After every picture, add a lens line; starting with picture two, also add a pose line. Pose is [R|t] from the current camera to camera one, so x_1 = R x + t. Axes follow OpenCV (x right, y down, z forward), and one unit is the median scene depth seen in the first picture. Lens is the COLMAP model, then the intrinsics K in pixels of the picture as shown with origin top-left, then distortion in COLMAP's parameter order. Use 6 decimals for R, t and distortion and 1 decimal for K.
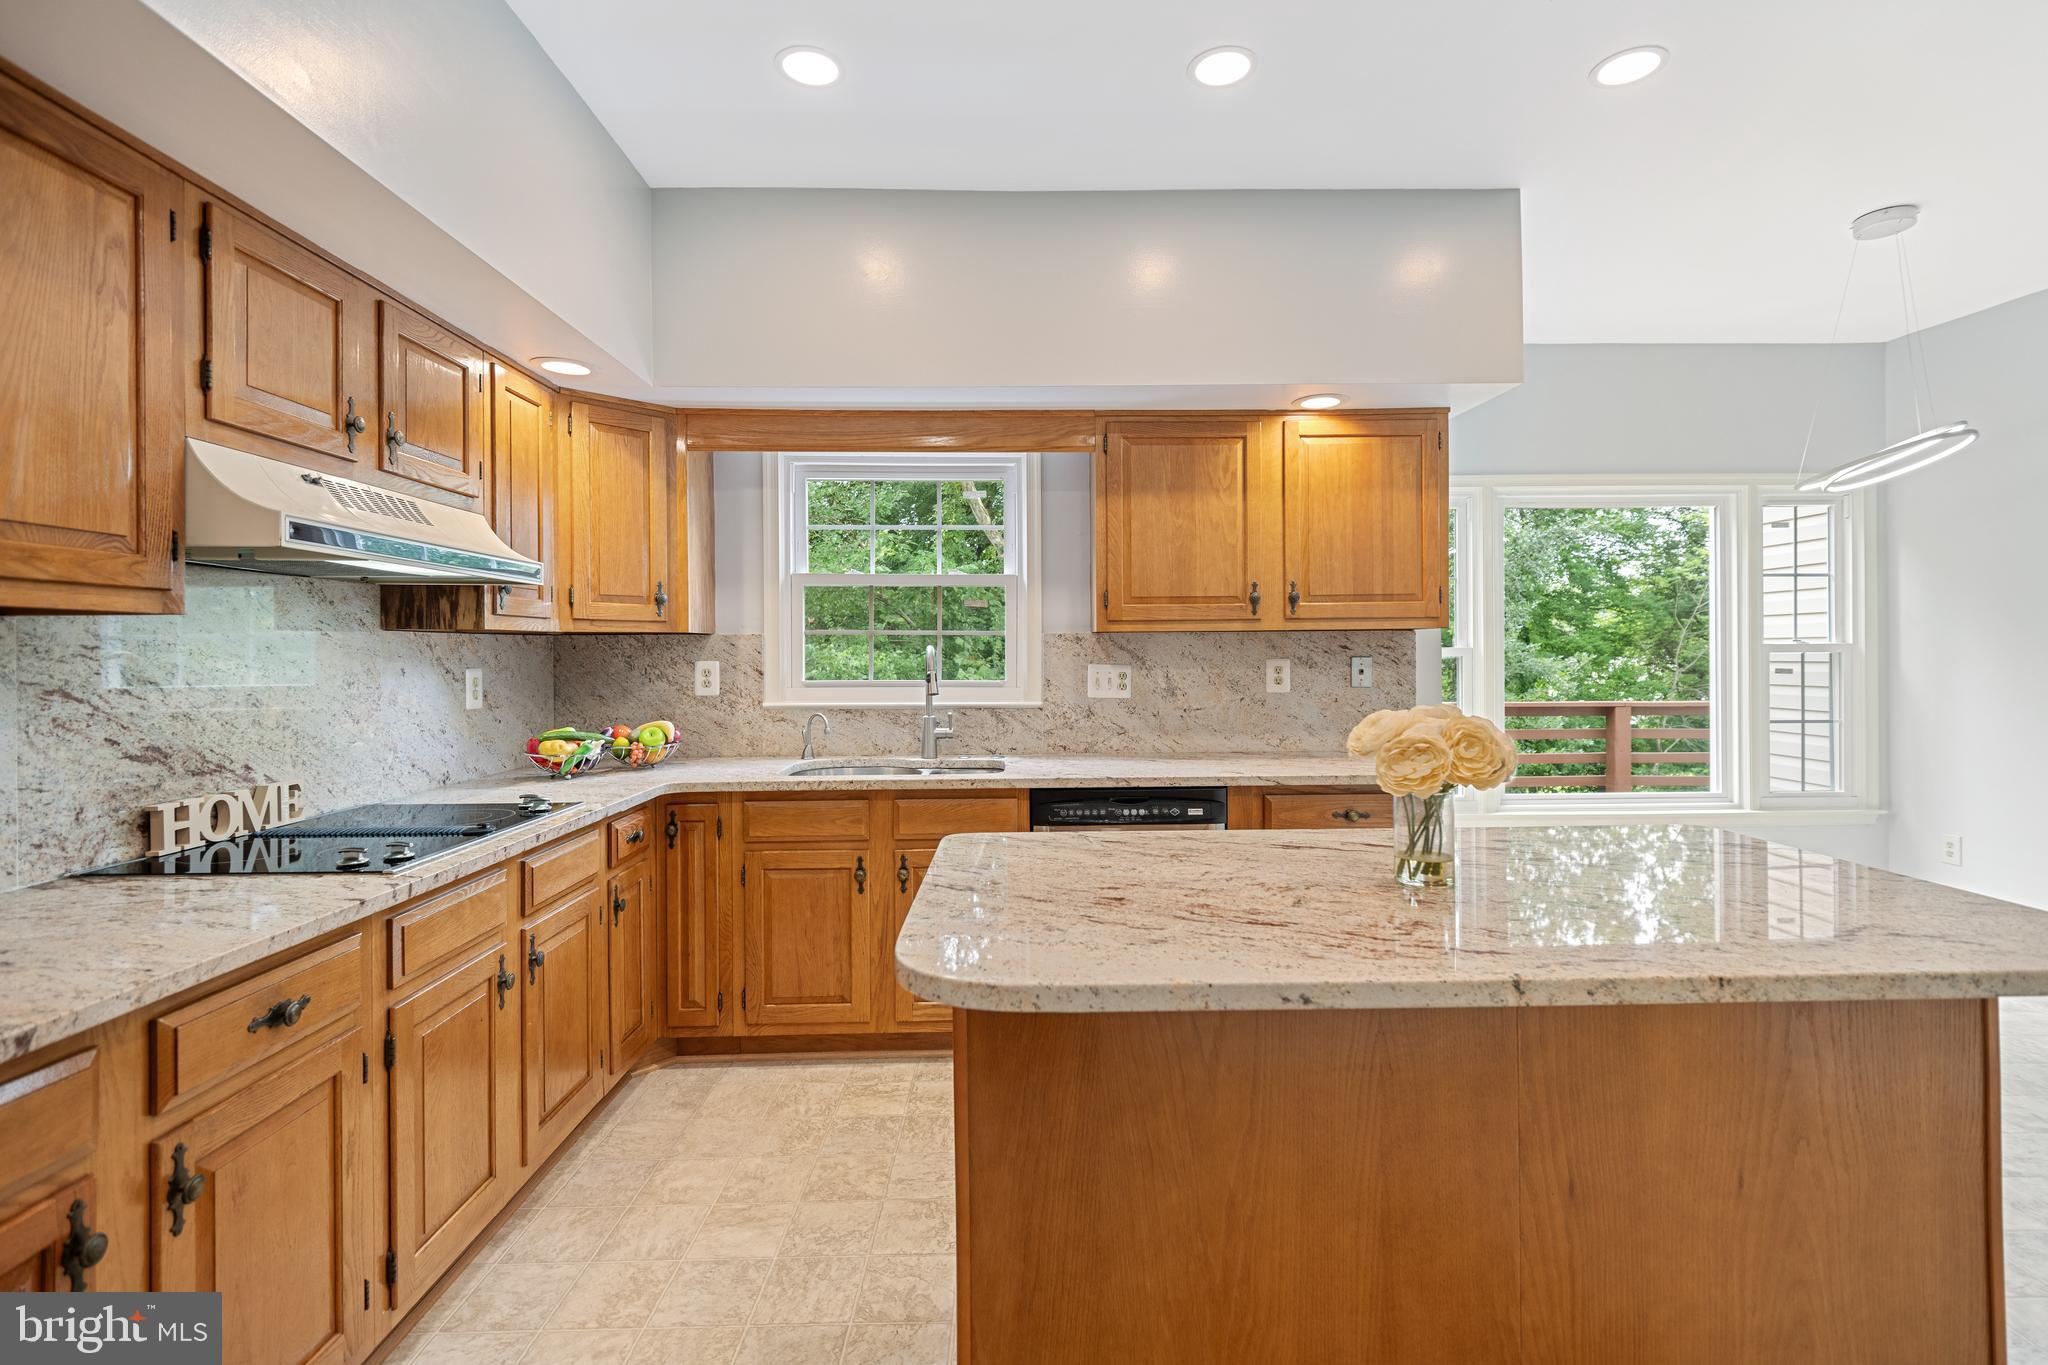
lens RADIAL K [[953.9, 0, 1019.2], [0, 953.9, 657.9], [0, 0, 1]] dist [0.026970, -0.003821]
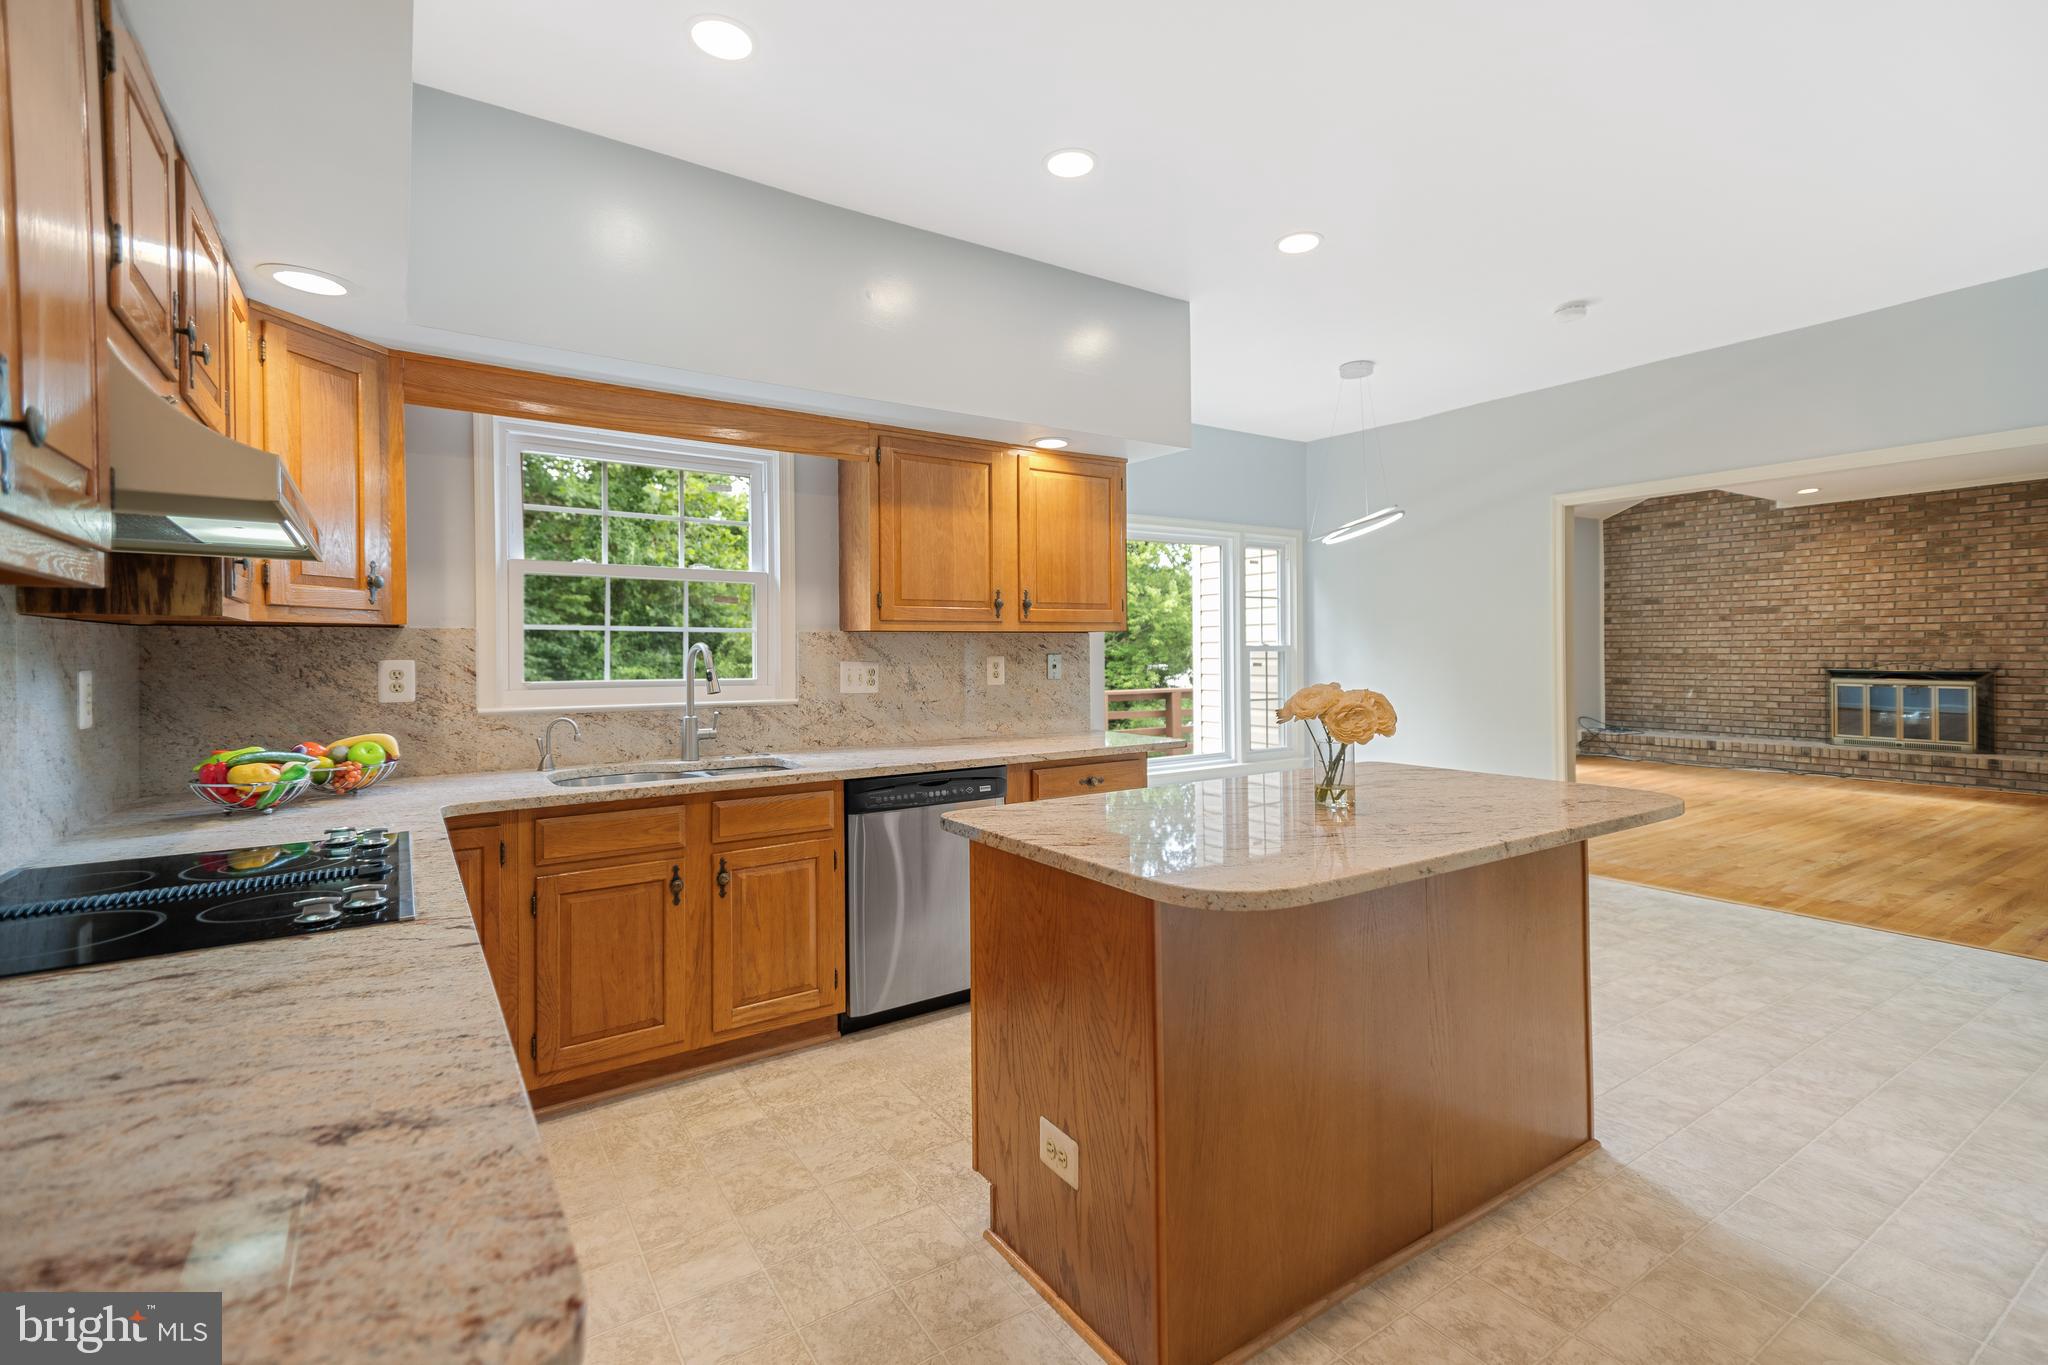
lens RADIAL K [[953.9, 0, 1032.8], [0, 953.9, 646.6], [0, 0, 1]] dist [0.026970, -0.003821]
pose [[0.834076, 0.004564, 0.551631, -0.355728], [0.001589, 0.999942, -0.010675, 0.002190], [-0.551648, 0.009780, 0.834020, 0.015424]]
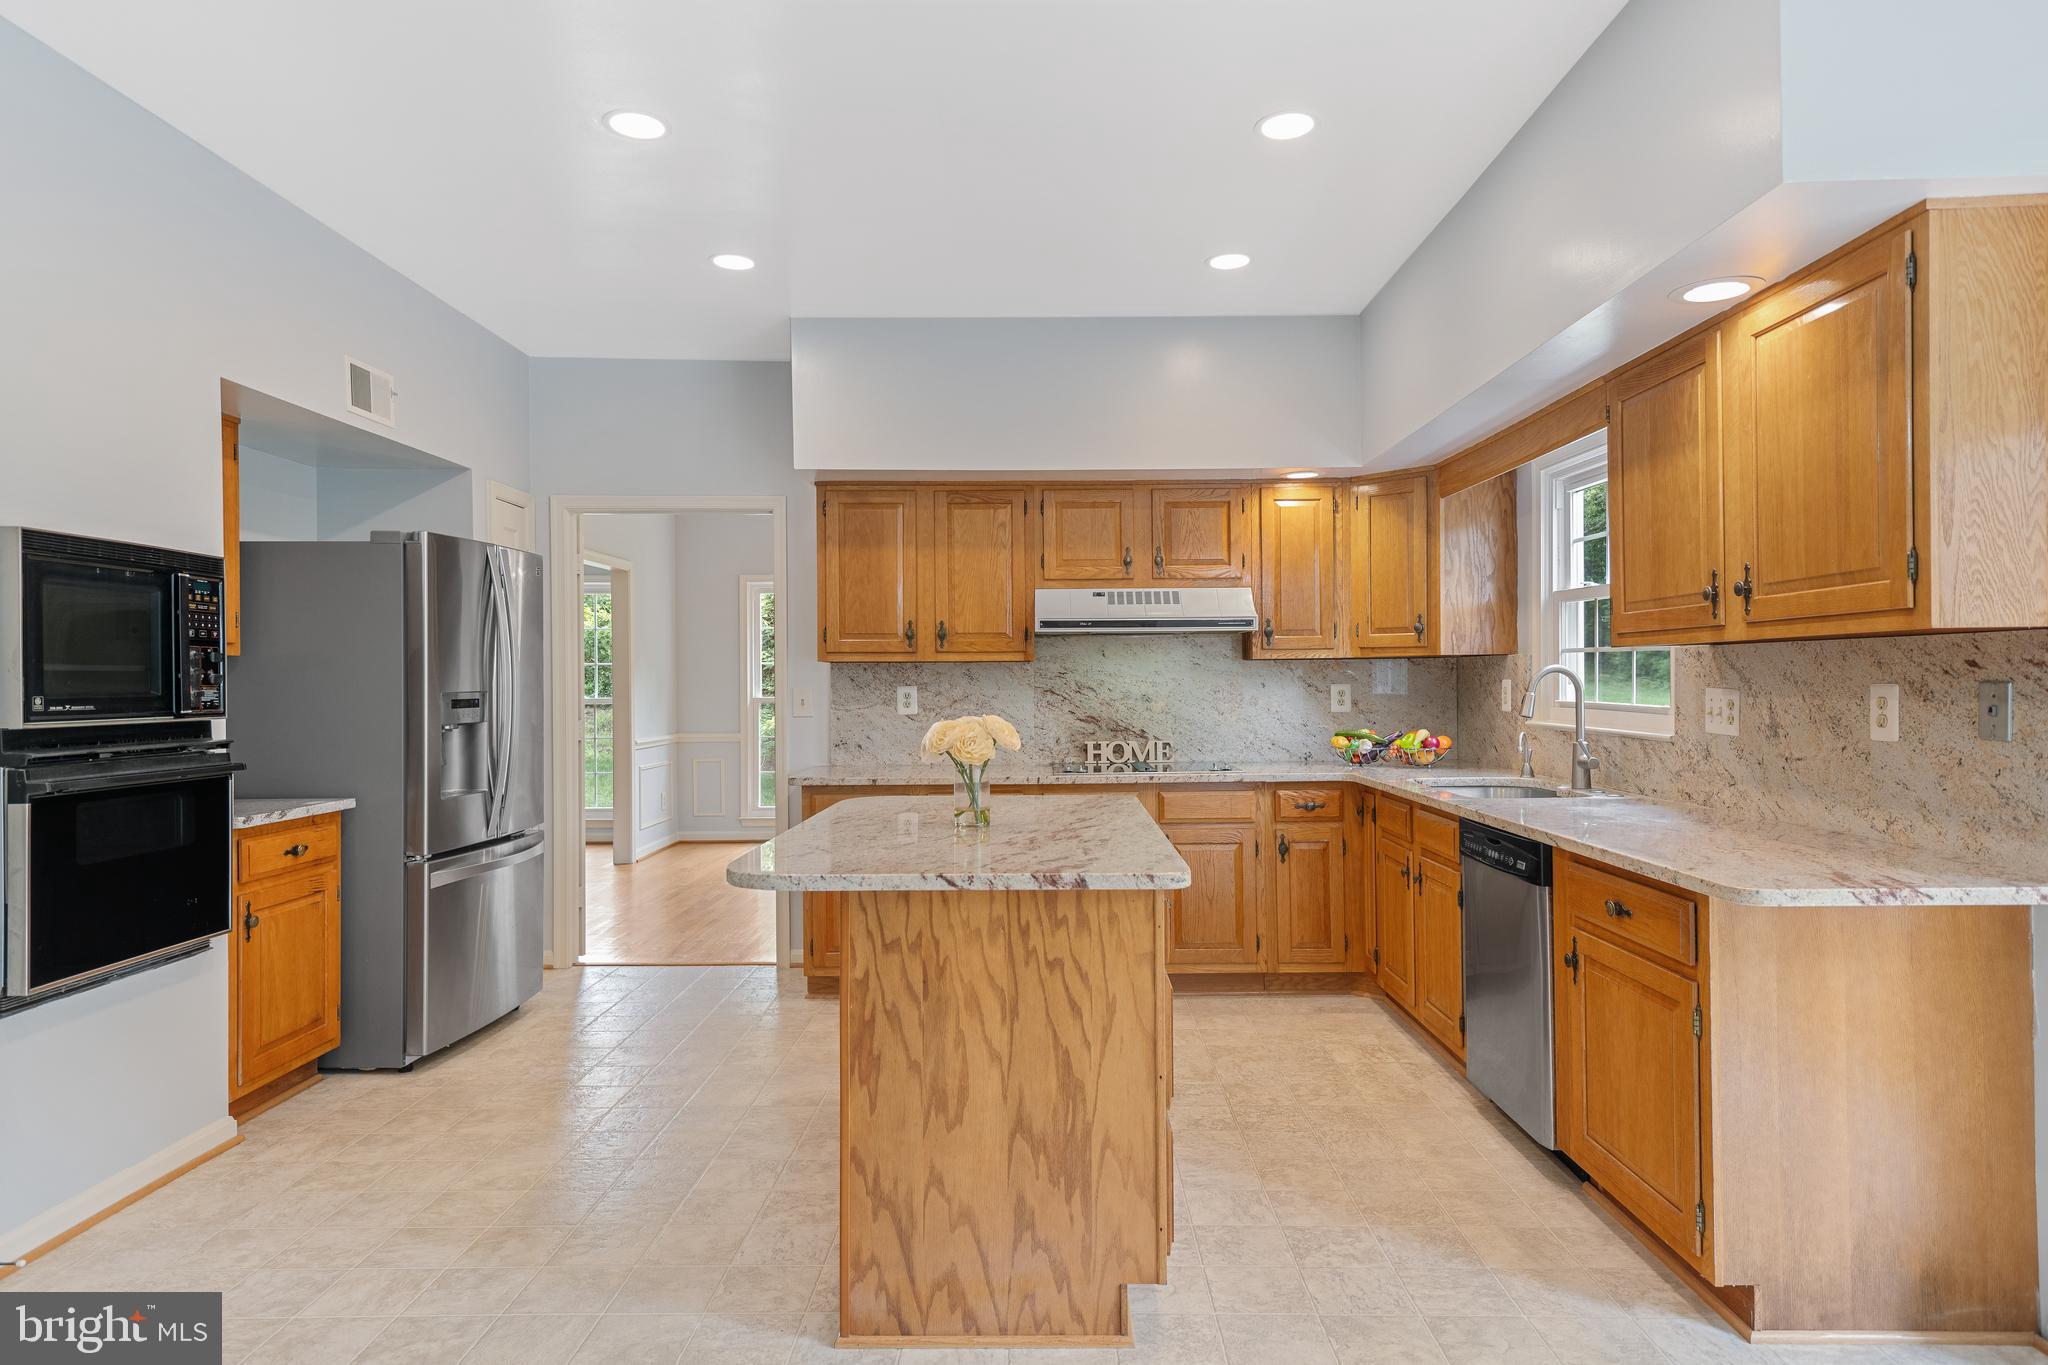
lens RADIAL K [[1219.5, 0, 1016.0], [0, 1219.5, 683.5], [0, 0, 1]] dist [0.046001, -0.016692]
pose [[-0.041194, 0.011875, -0.999081, 1.147291], [0.005487, 0.999917, 0.011658, -0.011797], [0.999136, -0.005002, -0.041256, 0.542792]]
